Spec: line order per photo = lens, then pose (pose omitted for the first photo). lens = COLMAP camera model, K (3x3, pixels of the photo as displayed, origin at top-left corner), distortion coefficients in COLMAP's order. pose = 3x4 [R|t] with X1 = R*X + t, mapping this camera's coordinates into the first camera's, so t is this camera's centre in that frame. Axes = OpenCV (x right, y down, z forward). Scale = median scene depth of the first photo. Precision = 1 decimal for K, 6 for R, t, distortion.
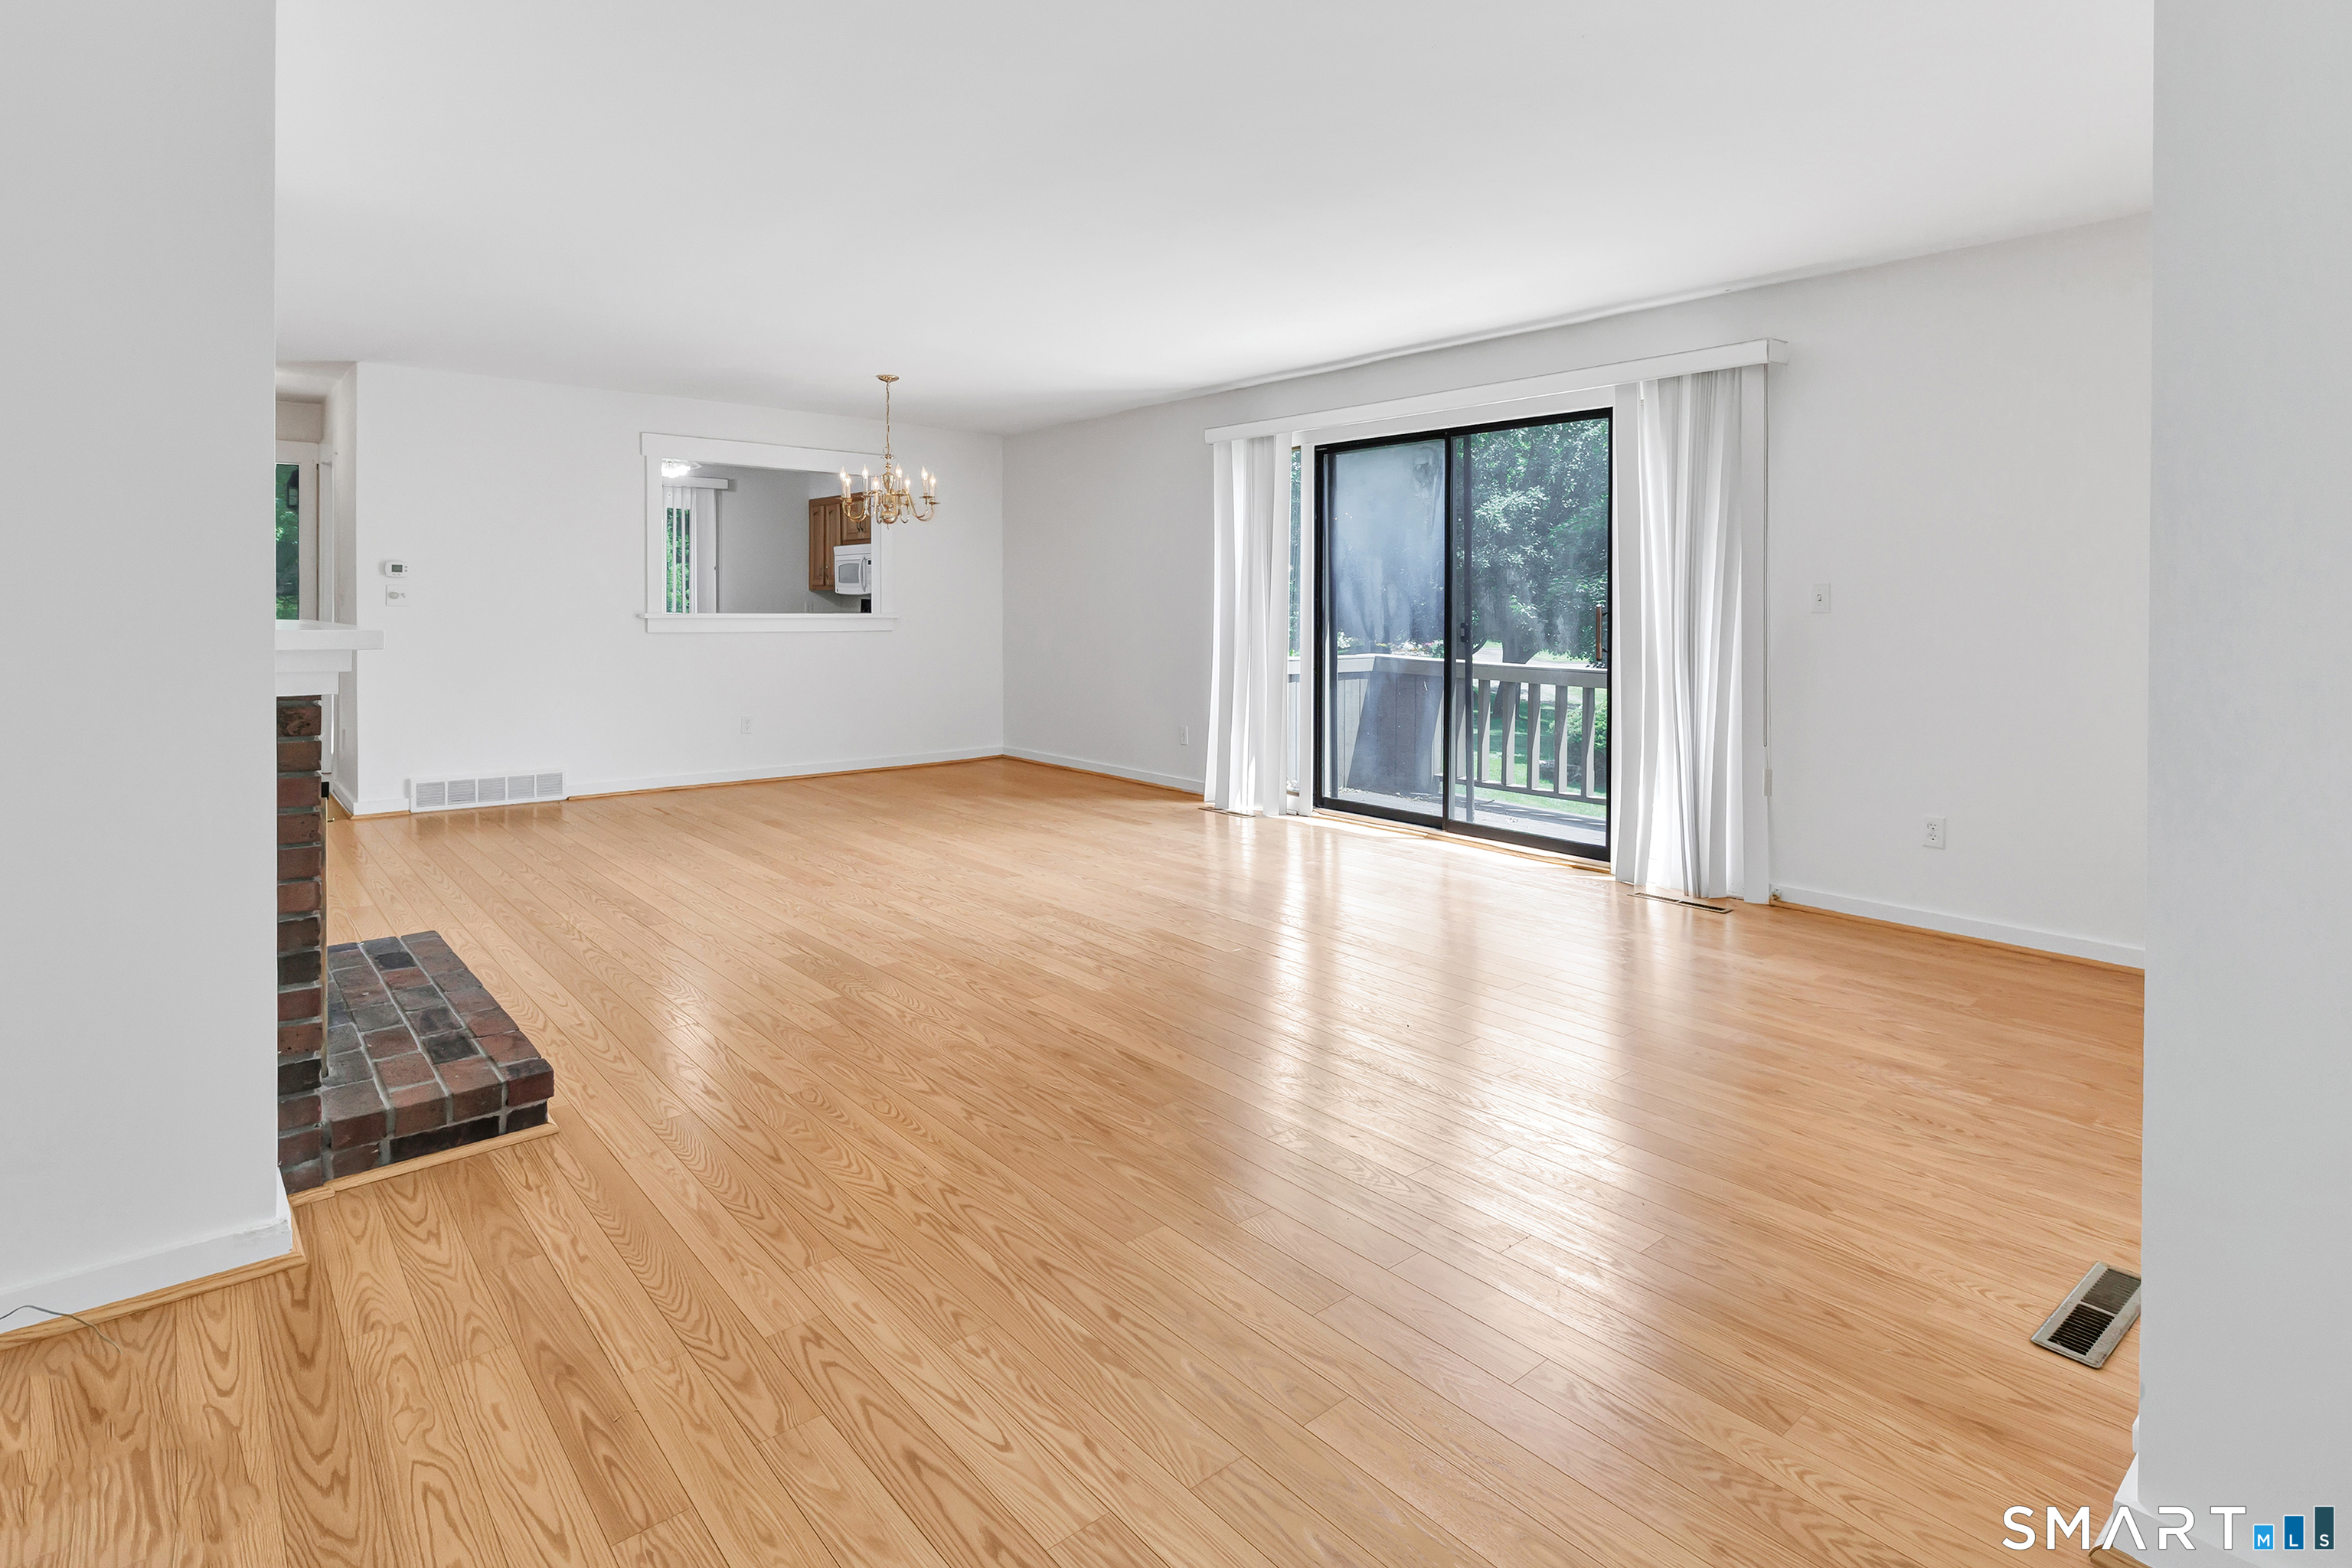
lens RADIAL K [[1189.2, 0, 1148.5], [0, 1189.2, 627.1], [0, 0, 1]] dist [-0.005455, -0.001115]
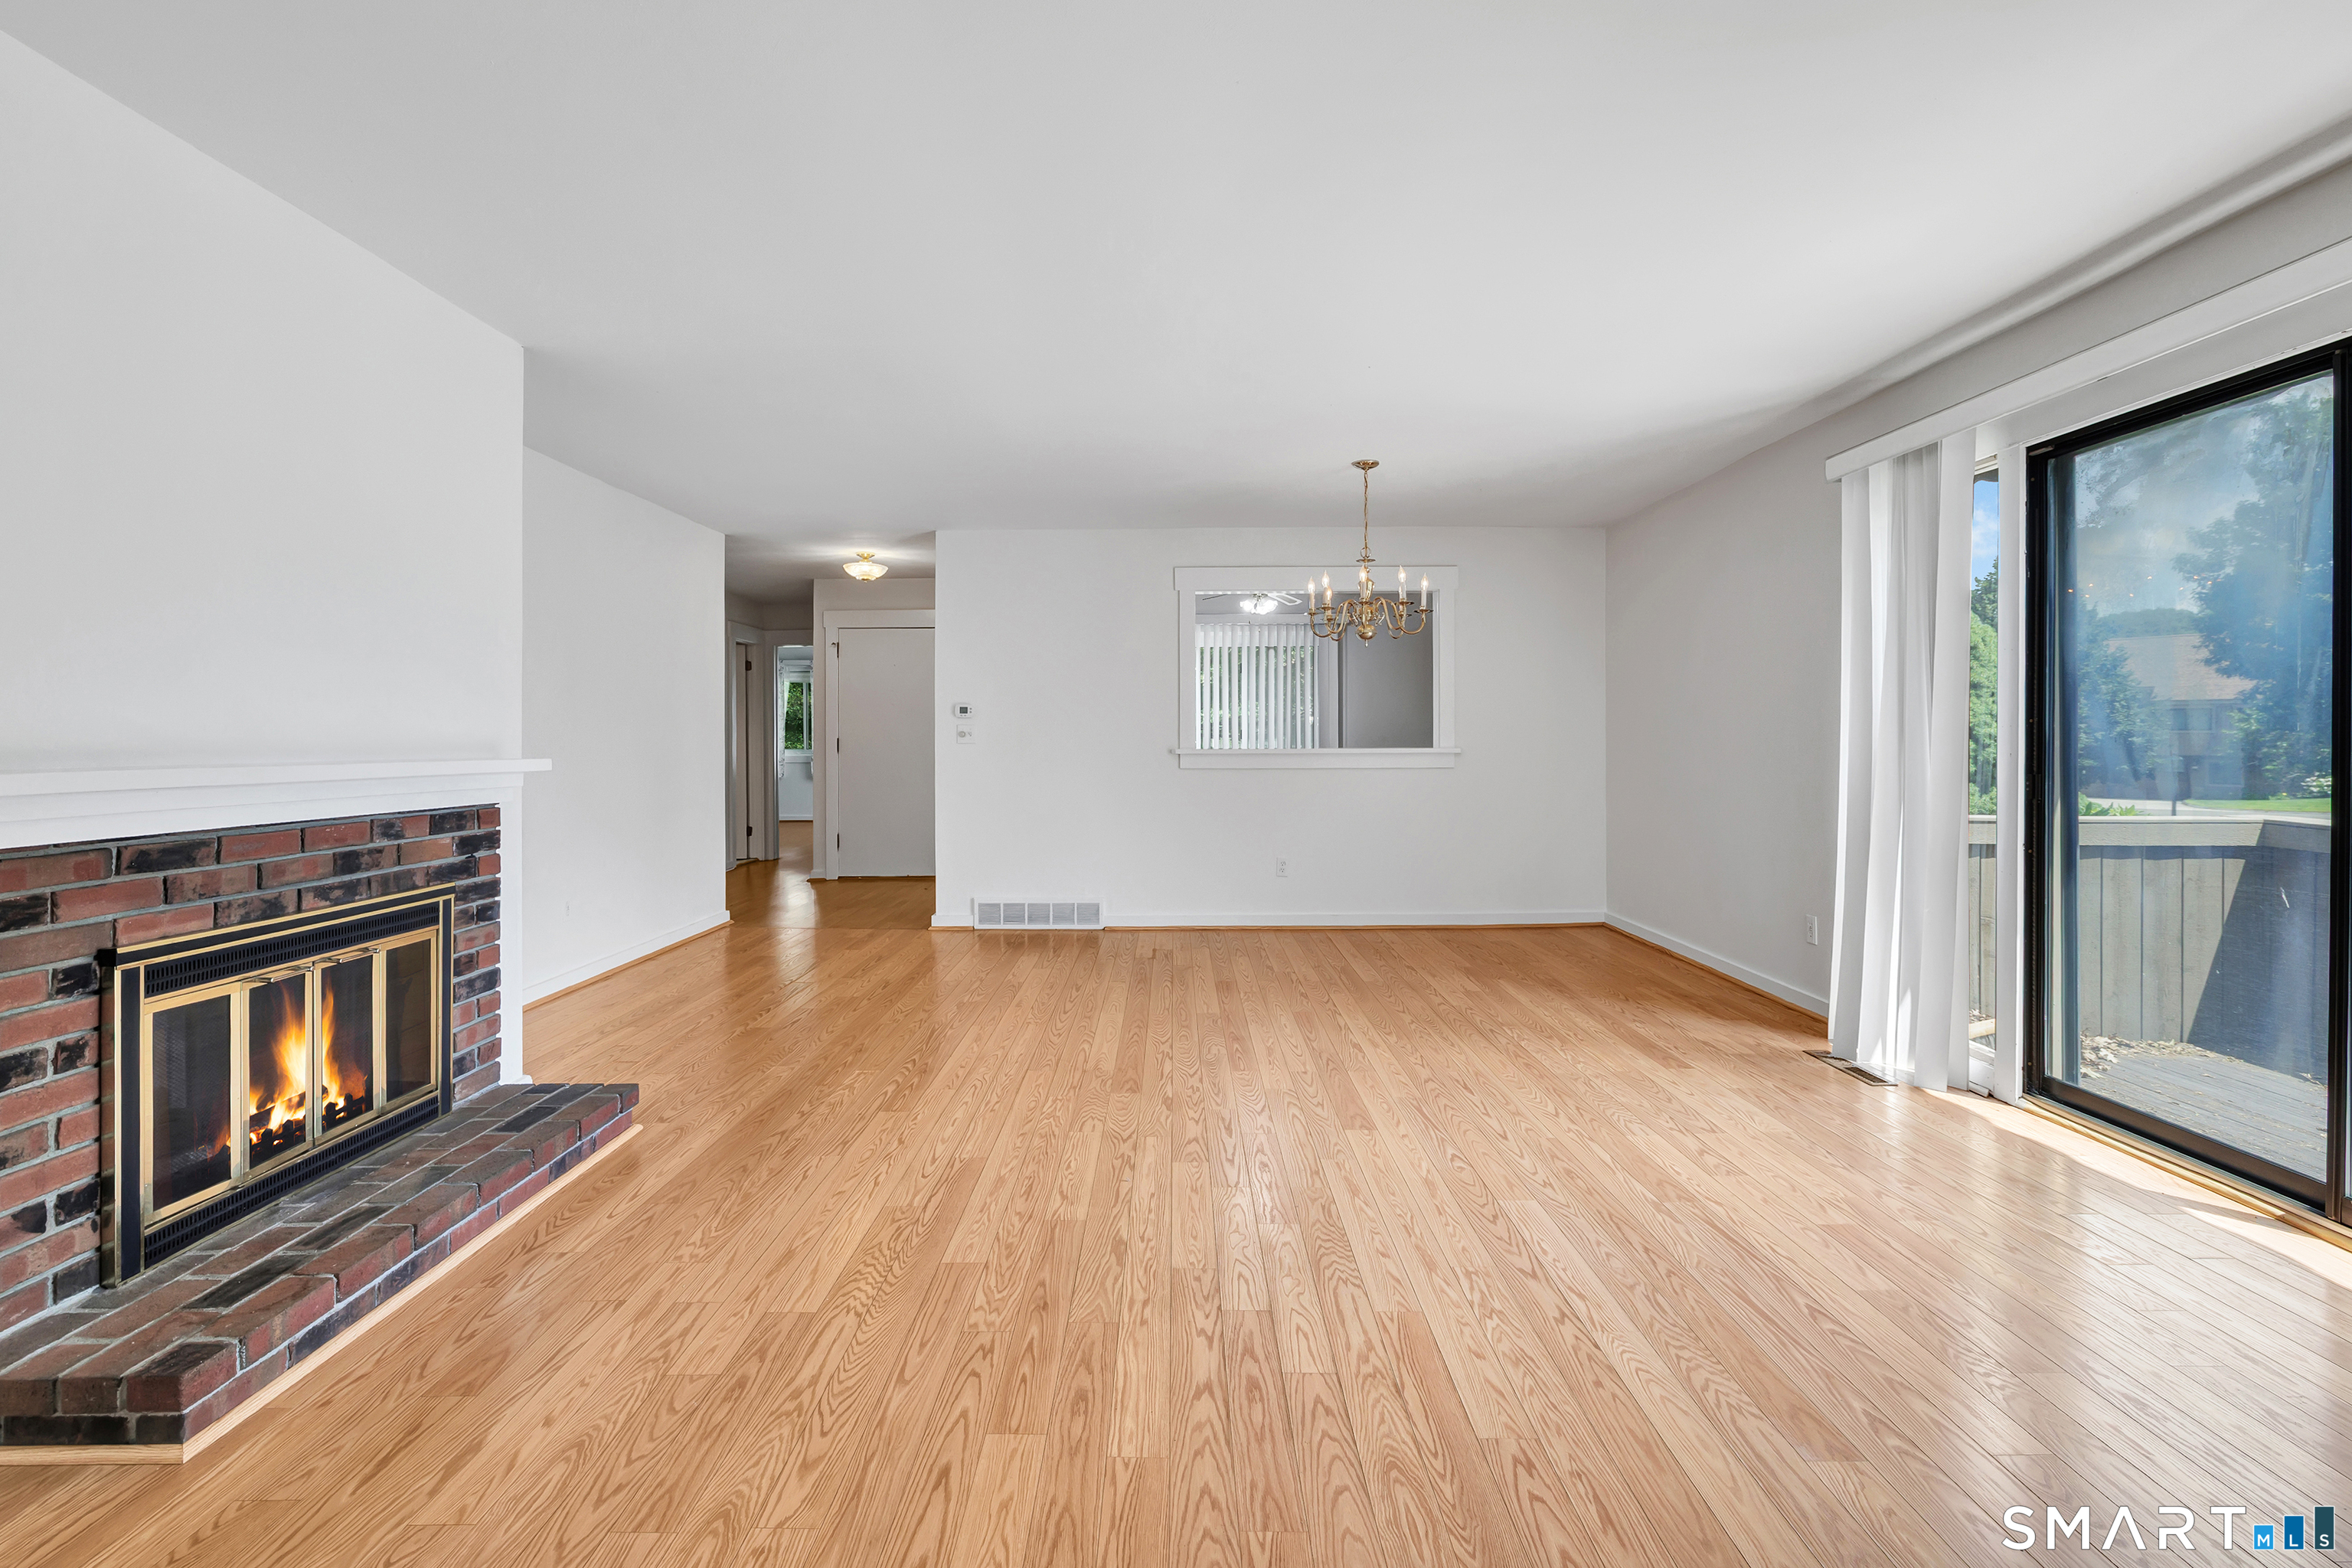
lens RADIAL K [[1048.4, 0, 1162.4], [0, 1048.4, 754.1], [0, 0, 1]] dist [0.000958, -0.001008]
pose [[0.757258, -0.000777, -0.653116, 0.151598], [-0.001791, 0.999993, -0.003267, -0.005125], [0.653114, 0.003644, 0.757251, 0.352958]]
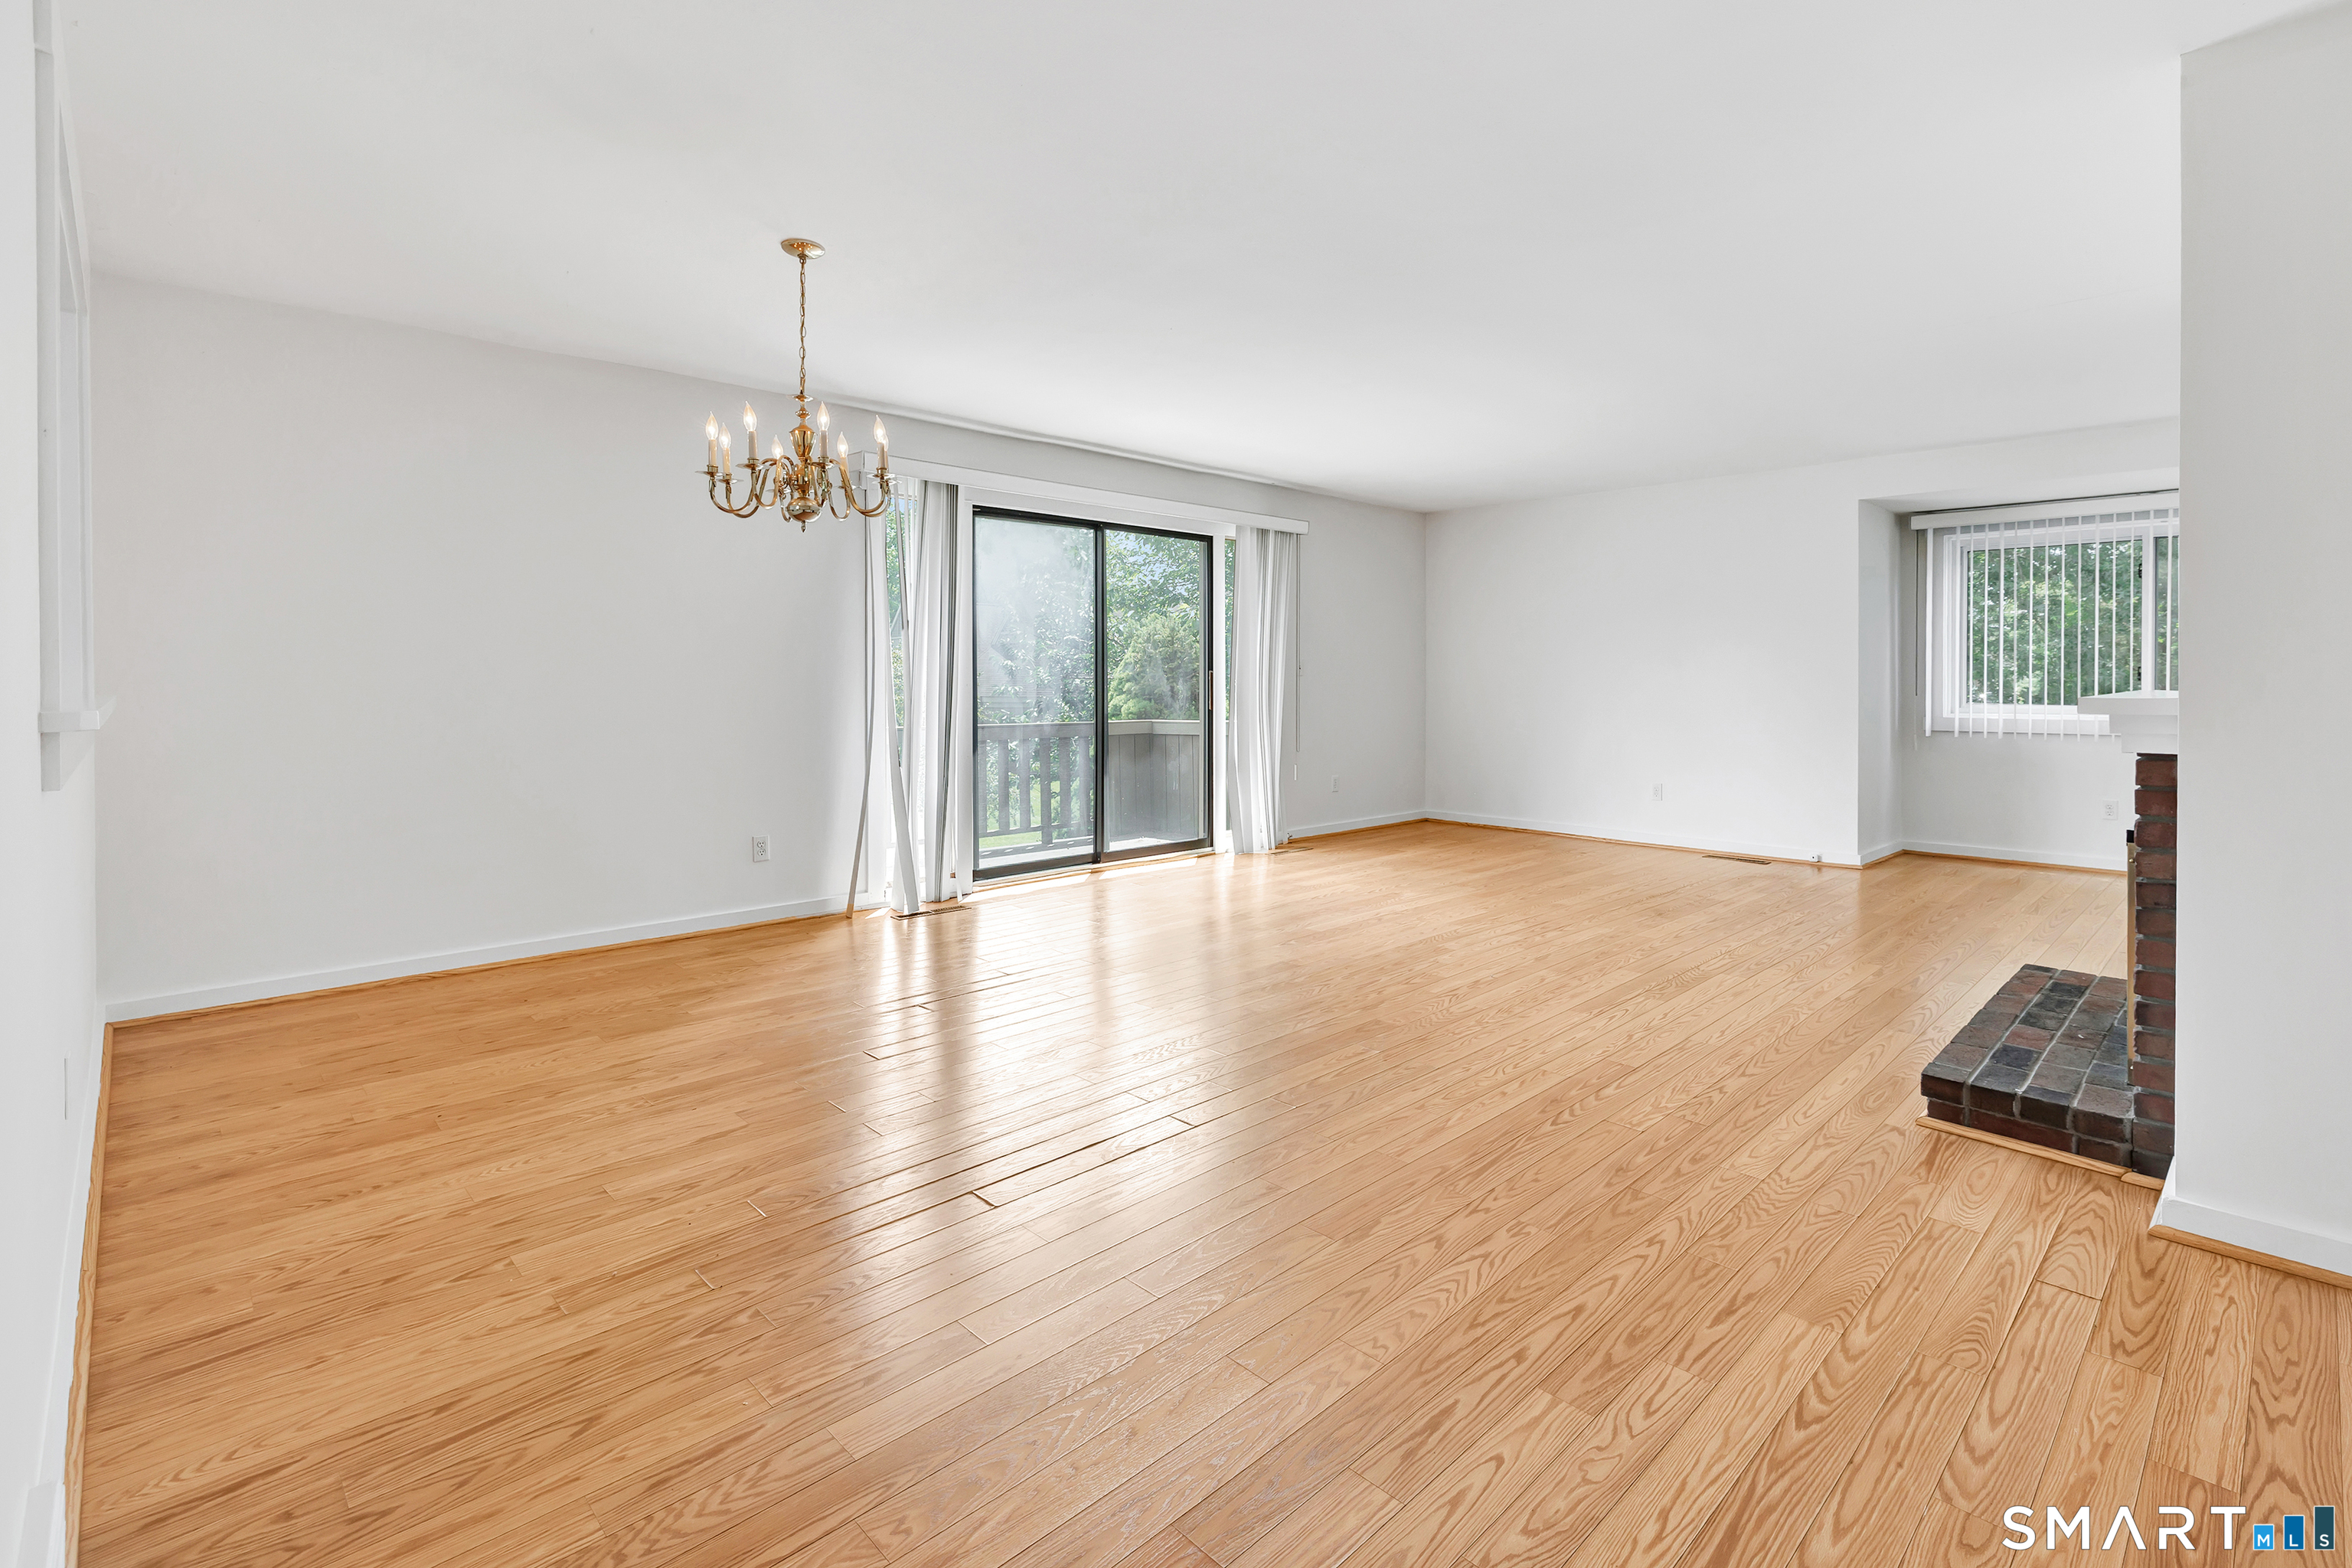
lens RADIAL K [[1048.4, 0, 1239.5], [0, 1048.4, 664.9], [0, 0, 1]] dist [0.000958, -0.001008]
pose [[-0.075835, 0.003603, 0.997114, -0.709609], [0.015497, 0.999877, -0.002435, -0.017213], [-0.997000, 0.015267, -0.075881, 0.841172]]
